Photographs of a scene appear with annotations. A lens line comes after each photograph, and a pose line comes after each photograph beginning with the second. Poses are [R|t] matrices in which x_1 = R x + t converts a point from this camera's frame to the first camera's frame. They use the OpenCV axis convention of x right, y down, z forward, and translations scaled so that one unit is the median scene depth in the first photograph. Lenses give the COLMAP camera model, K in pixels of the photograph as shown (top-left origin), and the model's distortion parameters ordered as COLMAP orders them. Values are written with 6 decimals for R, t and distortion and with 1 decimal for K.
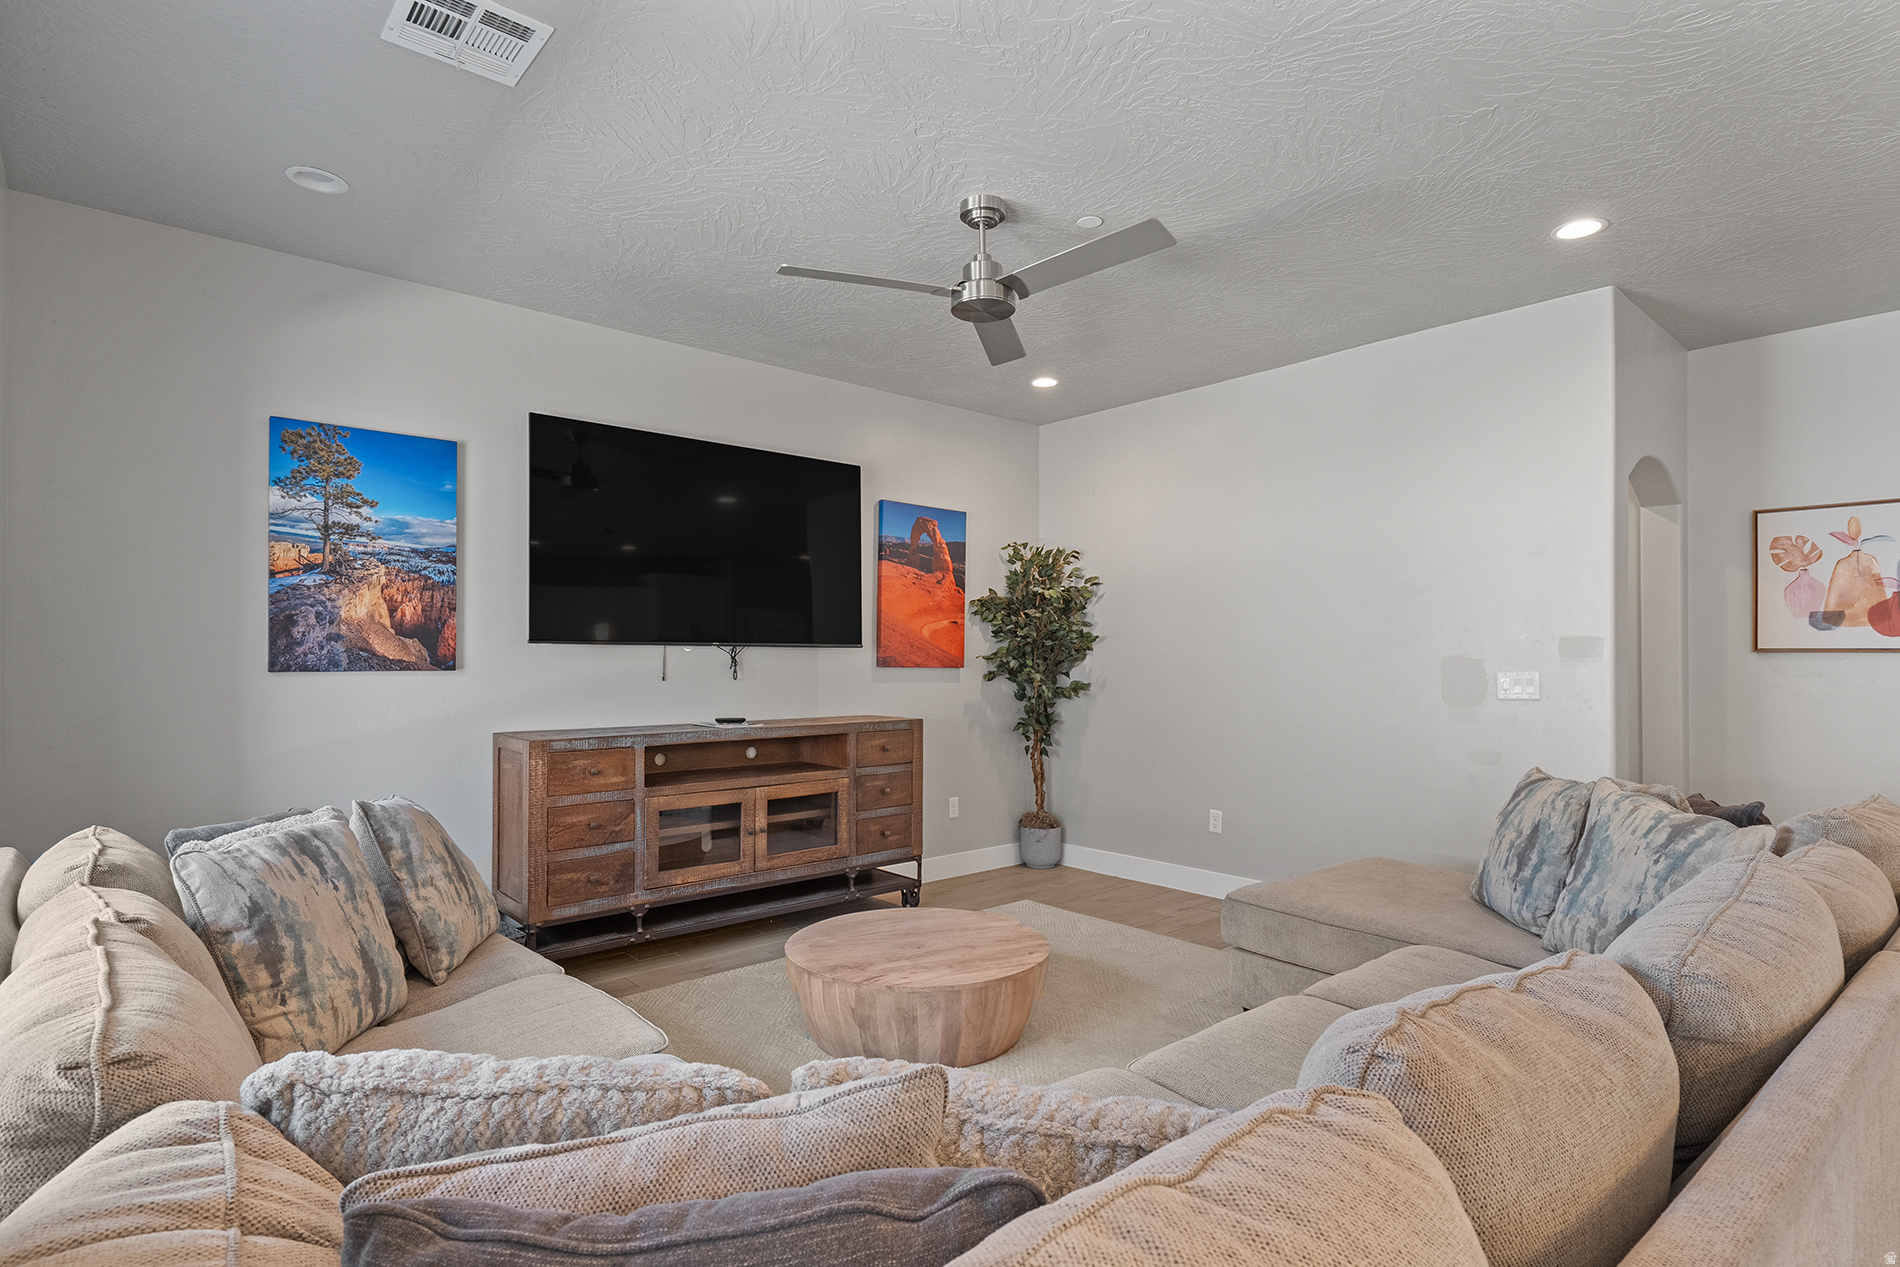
lens RADIAL K [[966.9, 0, 947.9], [0, 966.9, 661.5], [0, 0, 1]] dist [0.000694, 0.000431]
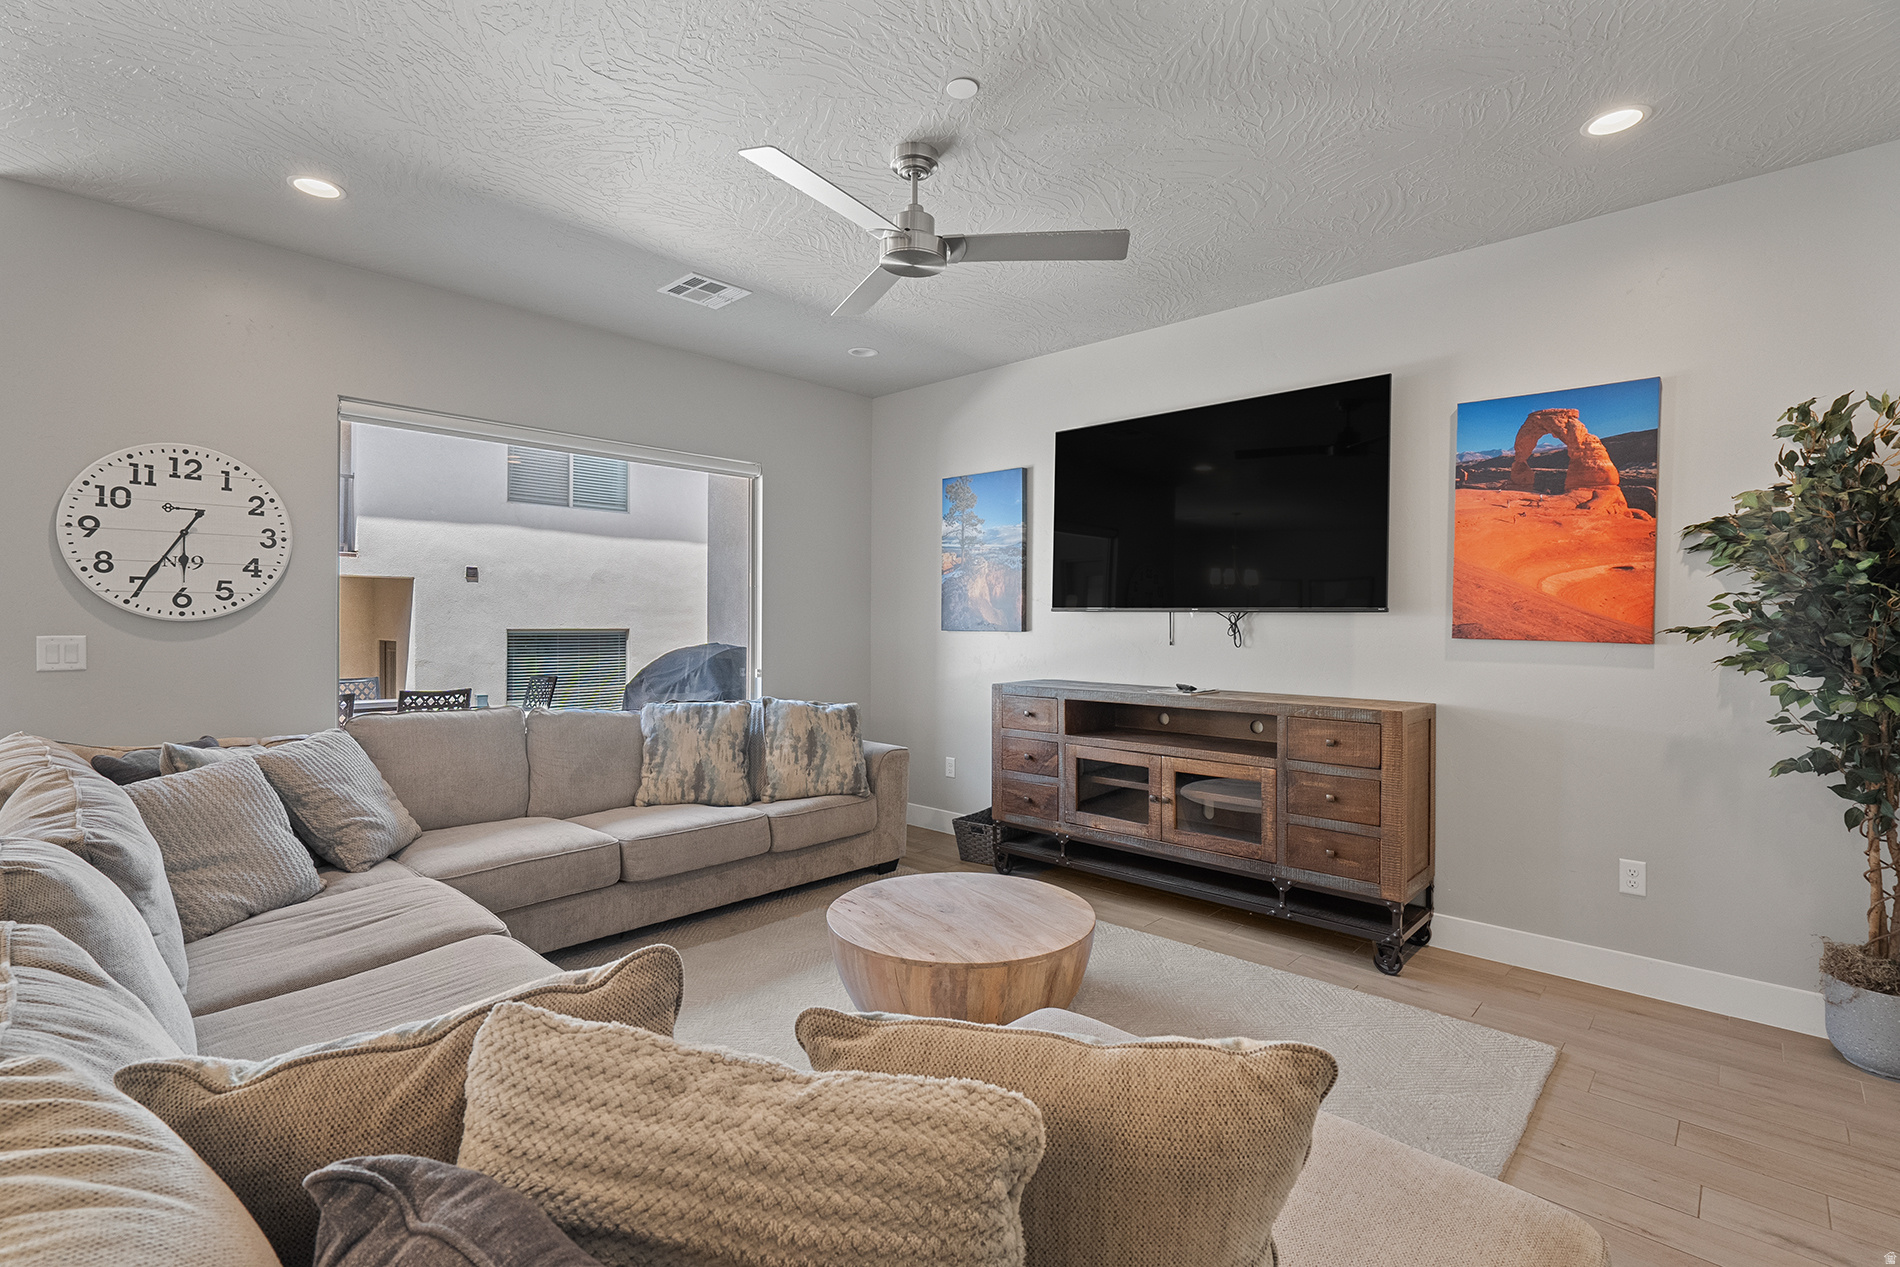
lens RADIAL K [[873.4, 0, 947.9], [0, 873.4, 625.6], [0, 0, 1]] dist [-0.001564, 0.000854]
pose [[0.098715, 0.007799, -0.995085, 0.639347], [-0.008145, 0.999942, 0.007029, -0.006343], [0.995082, 0.007411, 0.098773, 0.668368]]
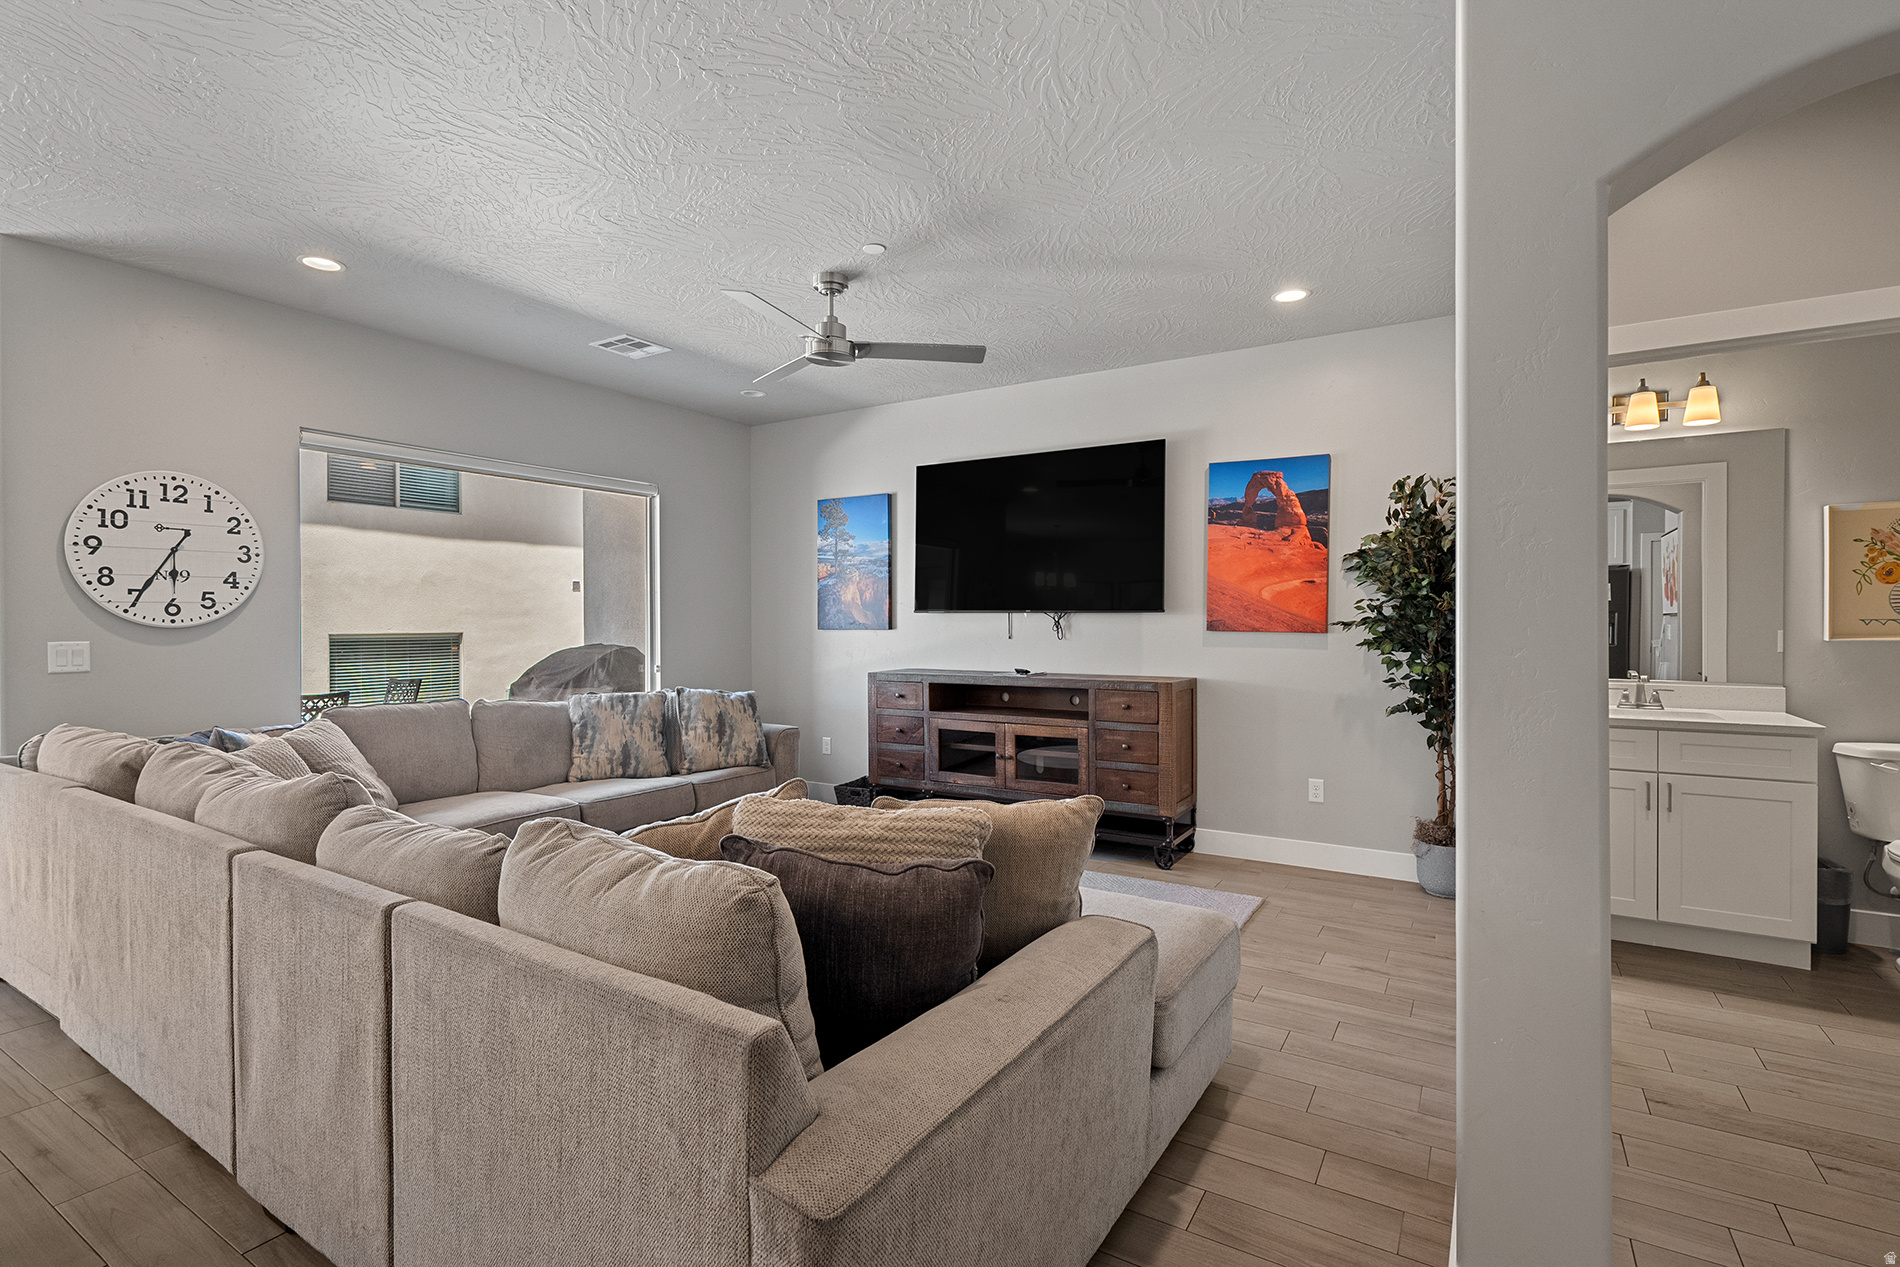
lens RADIAL K [[890.1, 0, 950.0], [0, 890.1, 633.5], [0, 0, 1]] dist [-0.001196, 0.000728]
pose [[0.294182, 0.015501, -0.955624, 0.874882], [0.000093, 0.999868, 0.016247, -0.007897], [0.955749, -0.004868, 0.294142, 0.560652]]
